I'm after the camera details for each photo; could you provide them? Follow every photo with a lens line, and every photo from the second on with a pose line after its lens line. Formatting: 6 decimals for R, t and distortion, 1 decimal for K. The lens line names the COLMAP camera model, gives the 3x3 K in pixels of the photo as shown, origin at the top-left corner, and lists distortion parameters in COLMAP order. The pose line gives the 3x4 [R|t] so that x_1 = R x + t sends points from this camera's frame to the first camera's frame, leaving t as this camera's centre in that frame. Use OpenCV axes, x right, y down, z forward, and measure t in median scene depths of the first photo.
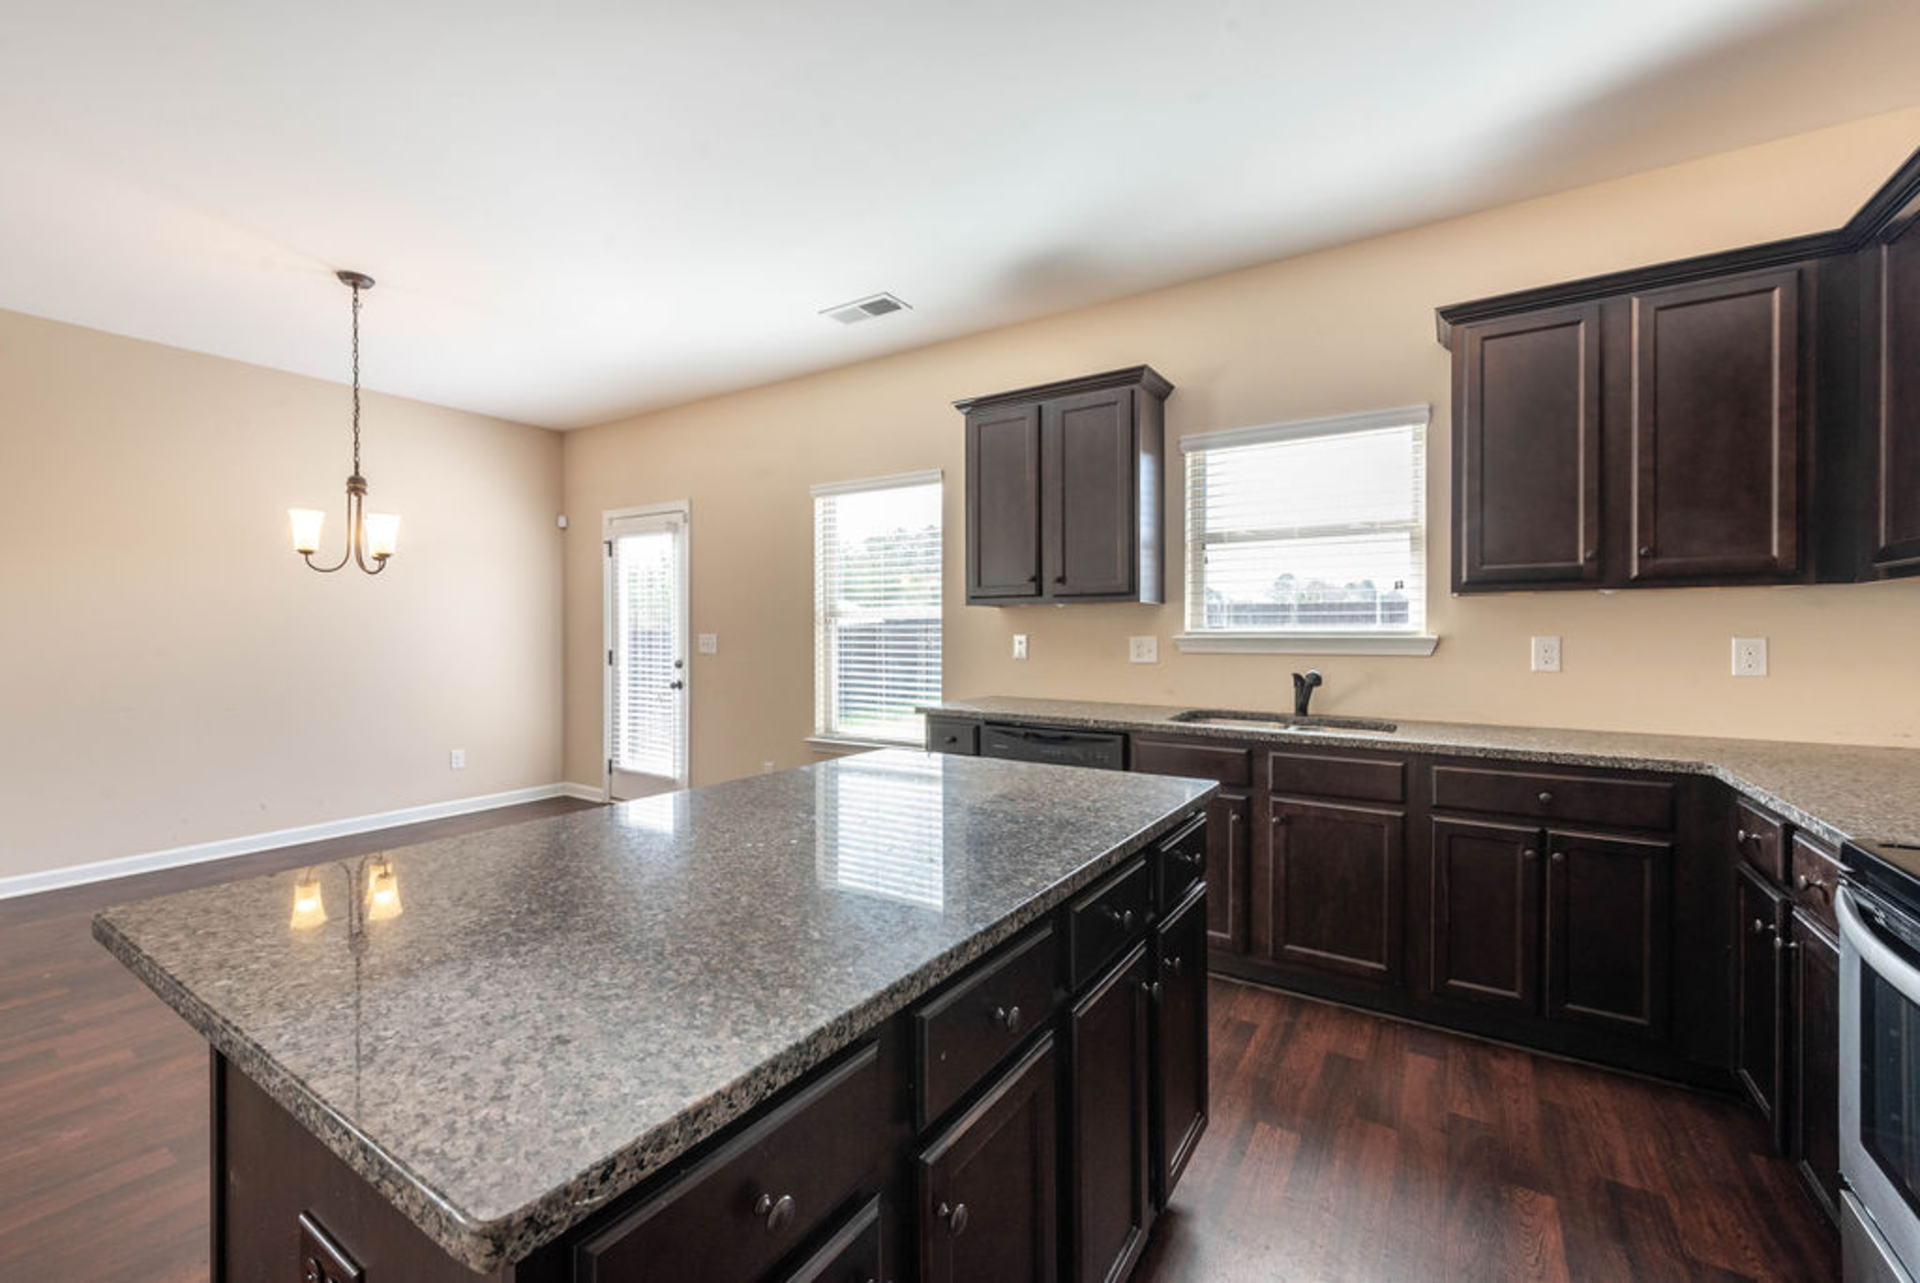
lens RADIAL K [[791.9, 0, 960.0], [0, 791.9, 641.5], [0, 0, 1]] dist [-0.011201, -0.000087]
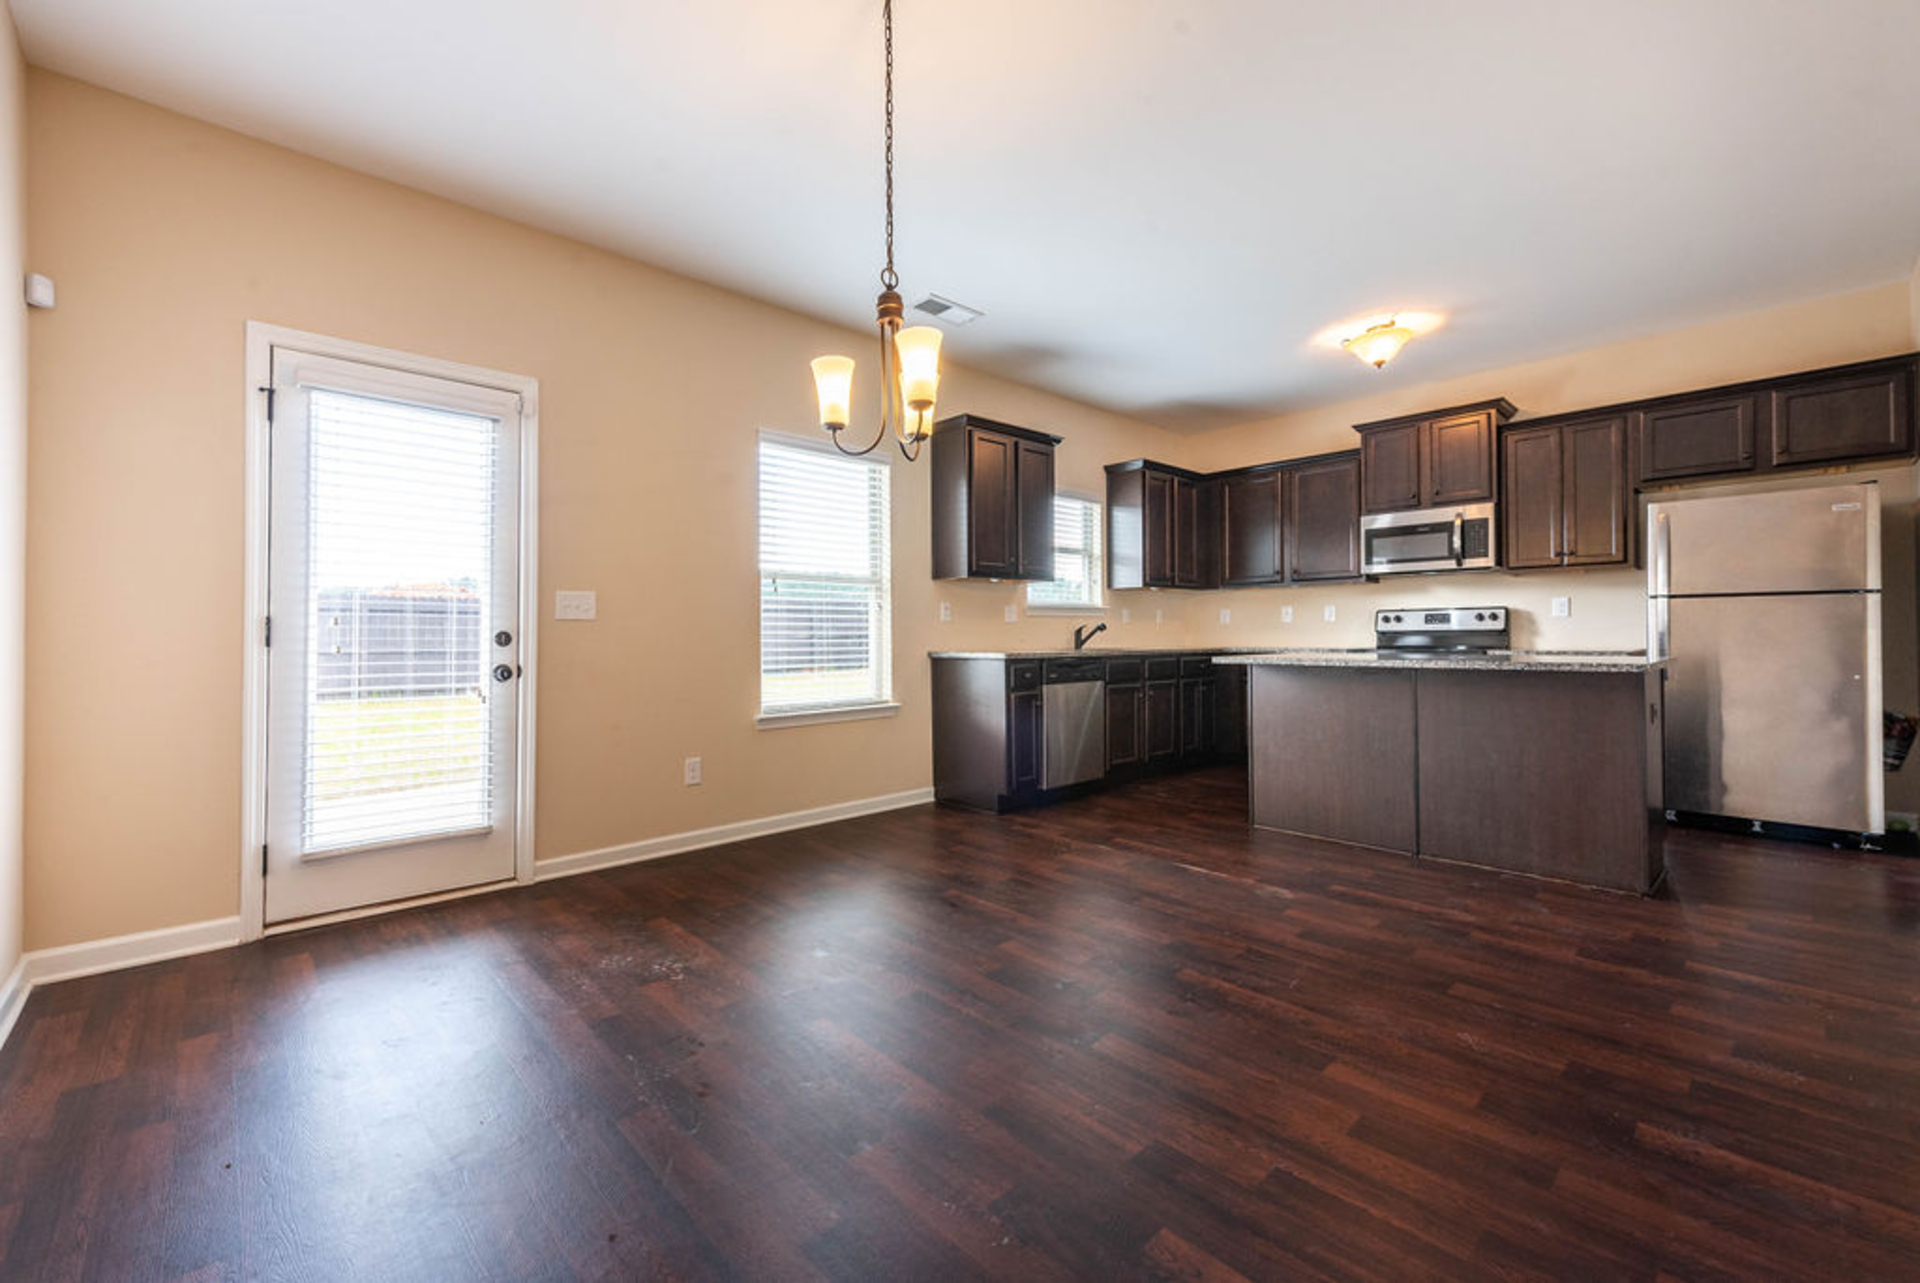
lens RADIAL K [[780.1, 0, 957.5], [0, 780.1, 621.7], [0, 0, 1]] dist [0.000431, 0.000131]
pose [[0.238389, 0.002712, 0.971166, -1.247989], [0.010575, 0.999930, -0.005388, 0.032939], [-0.971112, 0.011555, 0.238343, 0.747236]]
